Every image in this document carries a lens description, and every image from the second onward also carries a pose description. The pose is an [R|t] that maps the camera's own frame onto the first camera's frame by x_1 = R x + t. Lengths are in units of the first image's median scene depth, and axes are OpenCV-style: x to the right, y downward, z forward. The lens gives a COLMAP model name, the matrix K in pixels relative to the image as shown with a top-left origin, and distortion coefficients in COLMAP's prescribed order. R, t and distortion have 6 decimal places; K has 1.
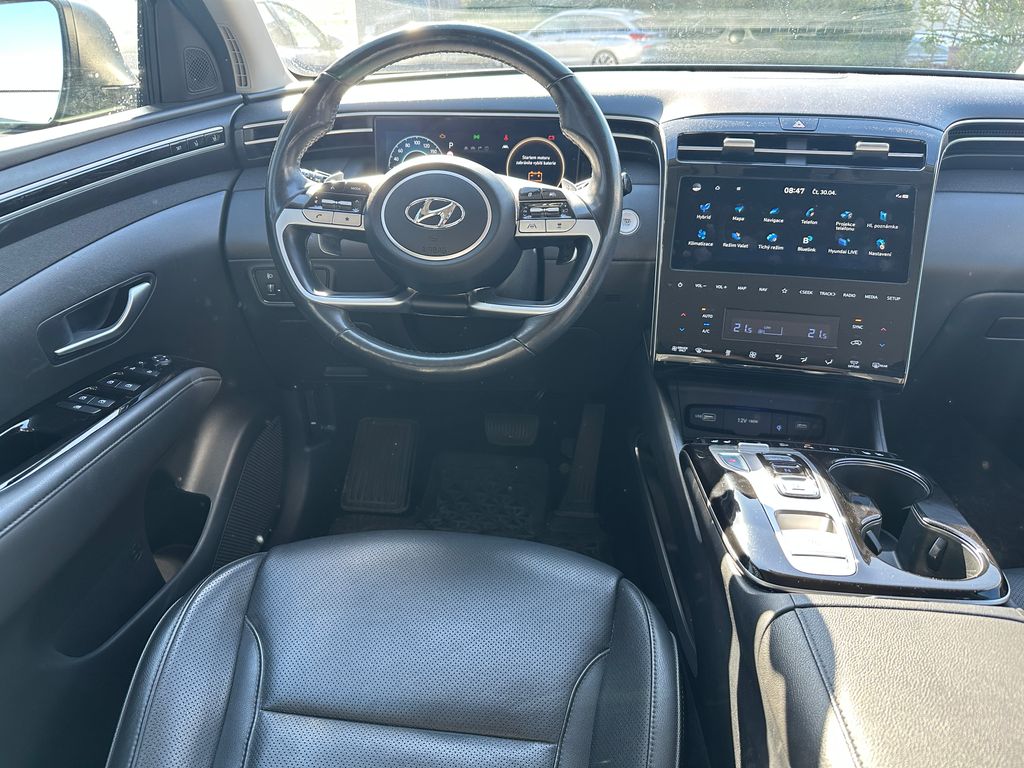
lens RADIAL K [[714.9, 0, 513.6], [0, 714.9, 387.8], [0, 0, 1]] dist [0.026244, -0.036679]
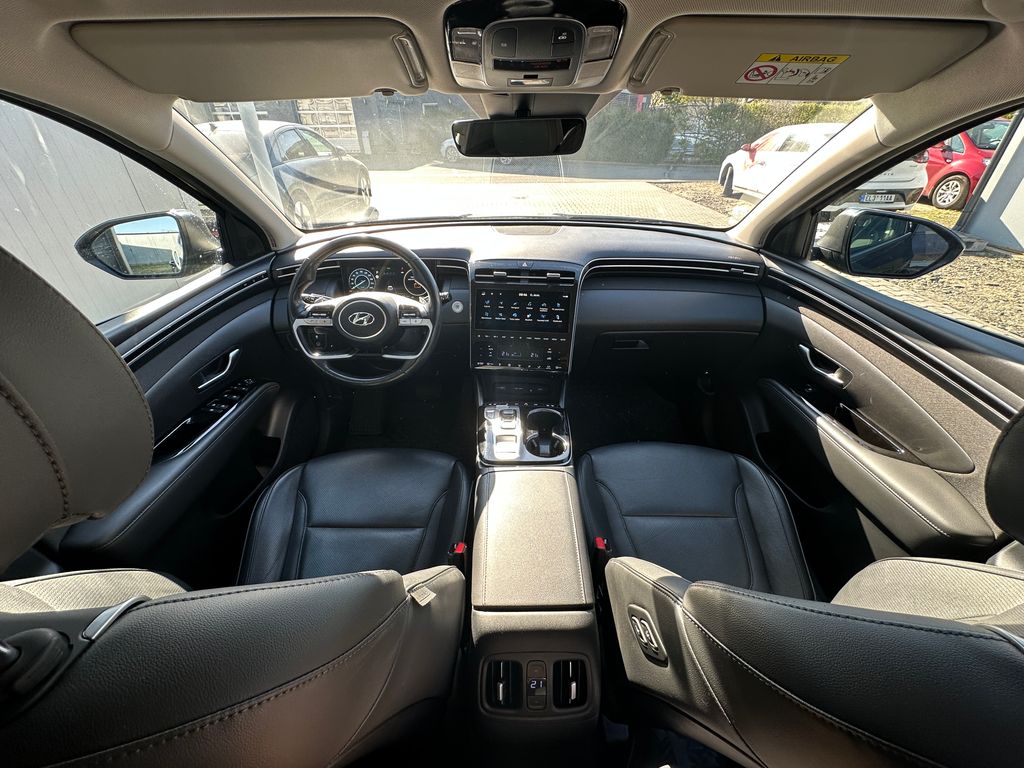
lens RADIAL K [[406.0, 0, 514.0], [0, 406.0, 379.8], [0, 0, 1]] dist [0.002945, 0.000135]
pose [[0.993333, -0.065091, 0.095145, 0.223652], [0.055456, 0.993378, 0.100618, -0.136316], [-0.101064, -0.094670, 0.990365, -0.357926]]
